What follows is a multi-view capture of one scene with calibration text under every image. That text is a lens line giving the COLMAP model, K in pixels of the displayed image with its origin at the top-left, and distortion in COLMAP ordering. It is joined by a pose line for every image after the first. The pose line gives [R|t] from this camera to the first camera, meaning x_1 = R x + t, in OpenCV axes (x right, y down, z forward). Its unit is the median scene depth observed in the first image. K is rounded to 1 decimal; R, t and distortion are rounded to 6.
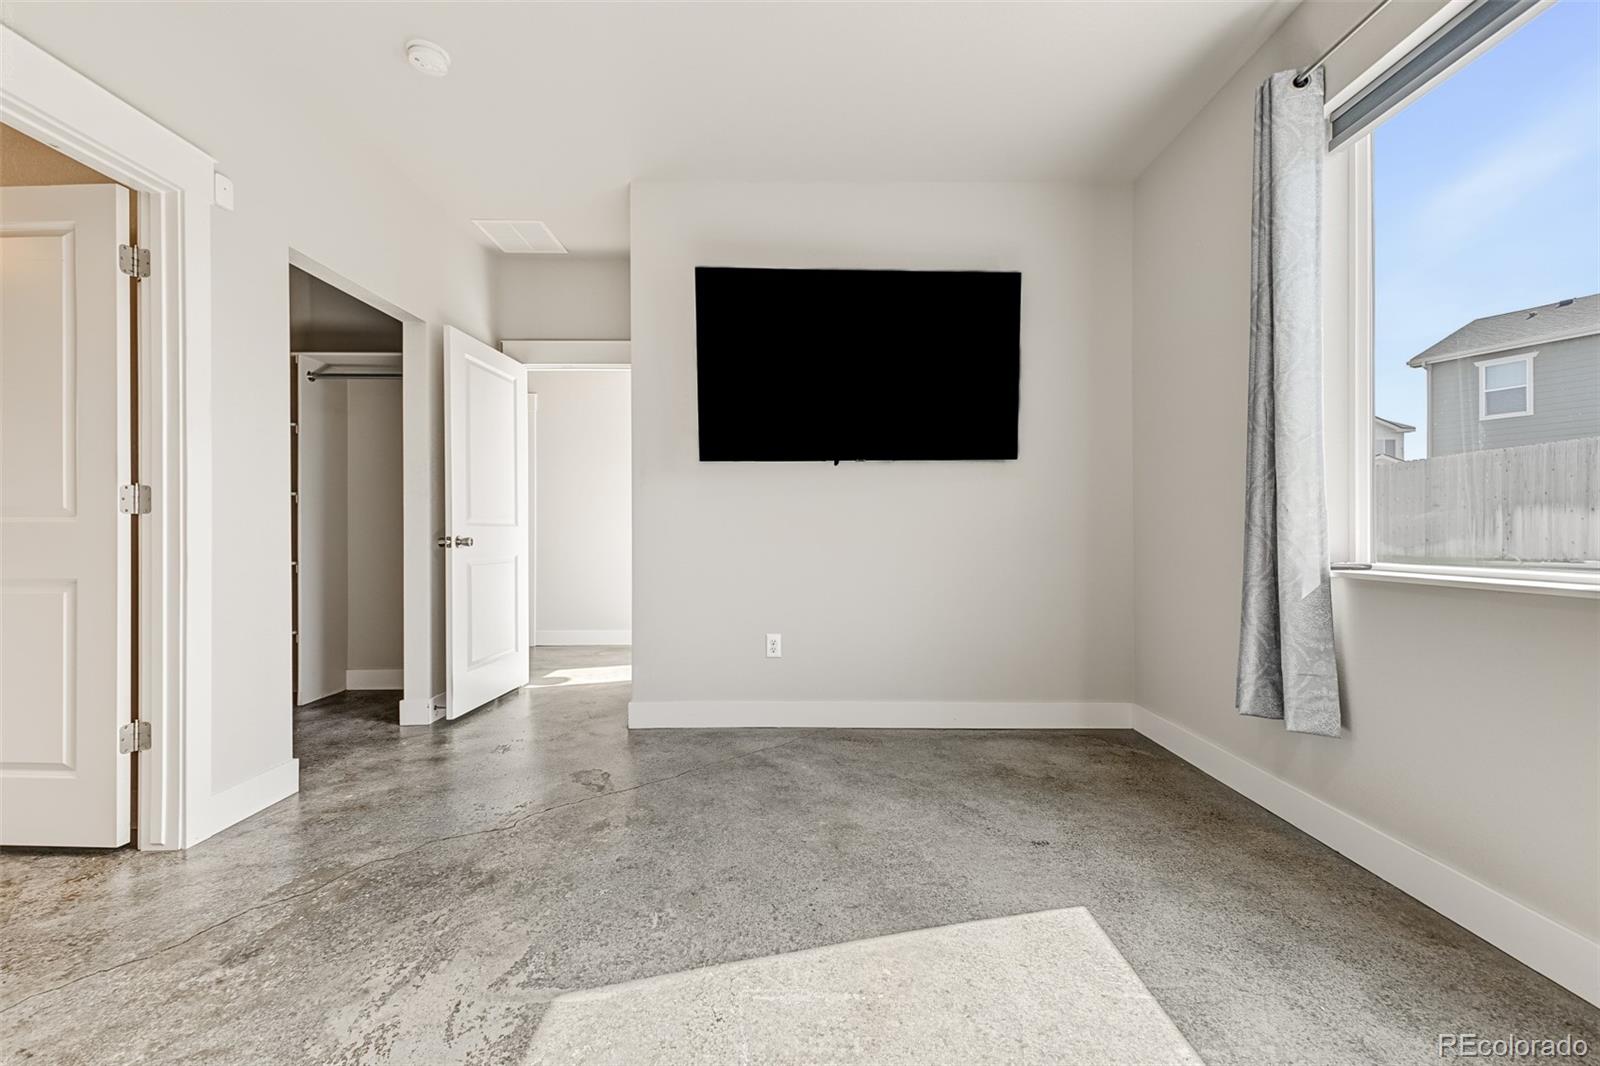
lens RADIAL K [[634.4, 0, 806.6], [0, 634.4, 530.0], [0, 0, 1]] dist [0.024830, -0.008569]
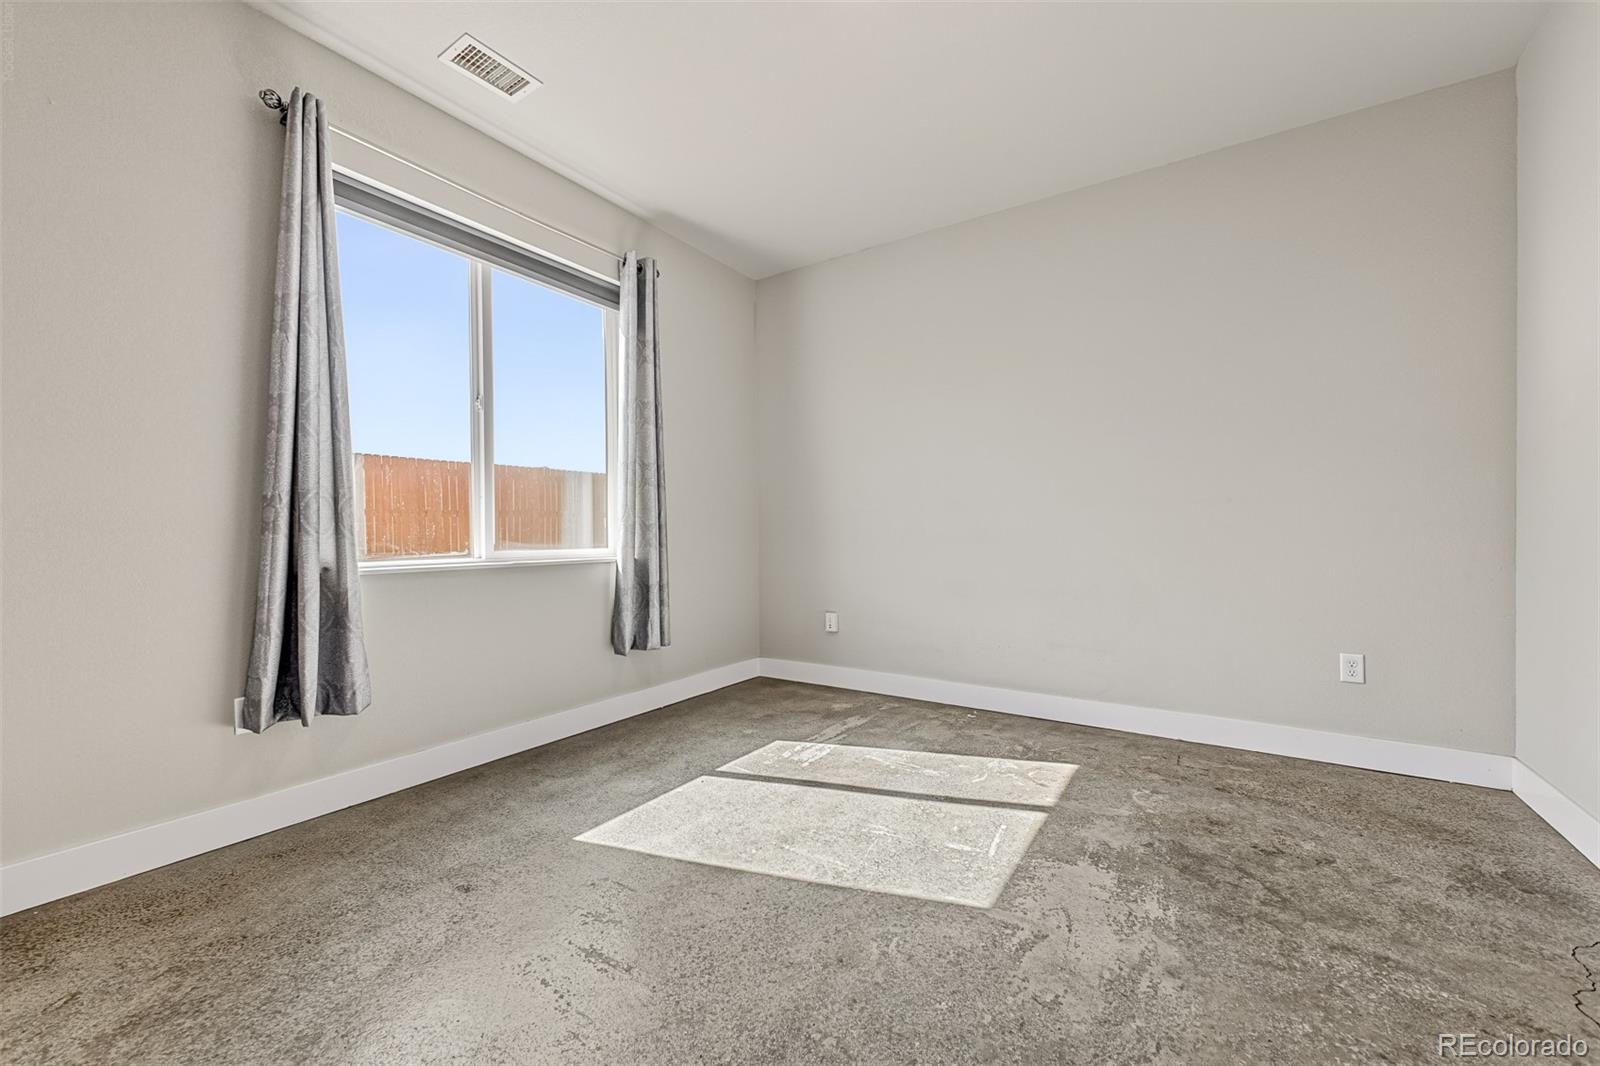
lens RADIAL K [[630.1, 0, 805.5], [0, 630.1, 530.3], [0, 0, 1]] dist [0.024185, -0.007746]
pose [[-0.832037, 0.009486, 0.554639, -0.446137], [0.006861, 0.999953, -0.006810, 0.002509], [-0.554678, -0.001861, -0.832063, 1.261843]]
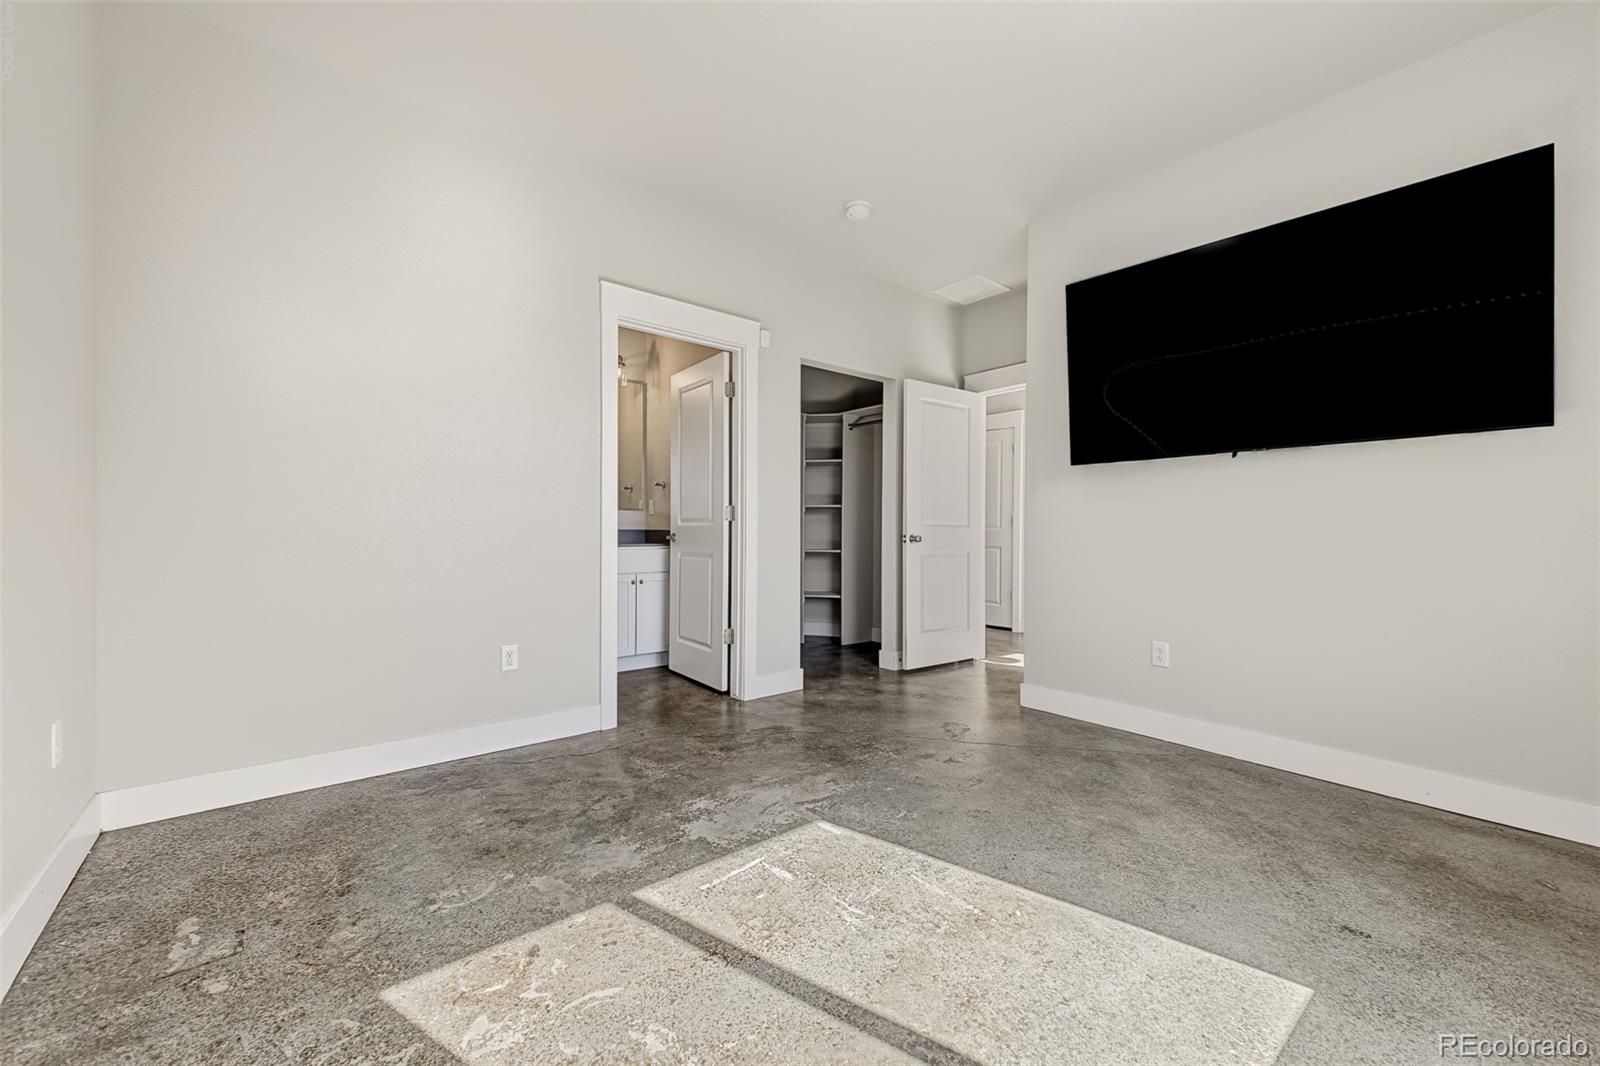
lens RADIAL K [[634.4, 0, 806.6], [0, 634.4, 530.0], [0, 0, 1]] dist [0.024830, -0.008569]
pose [[0.632390, 0.002754, -0.774646, 0.469358], [-0.004236, 0.999991, 0.000097, 0.001456], [0.774639, 0.003221, 0.632396, -0.014606]]
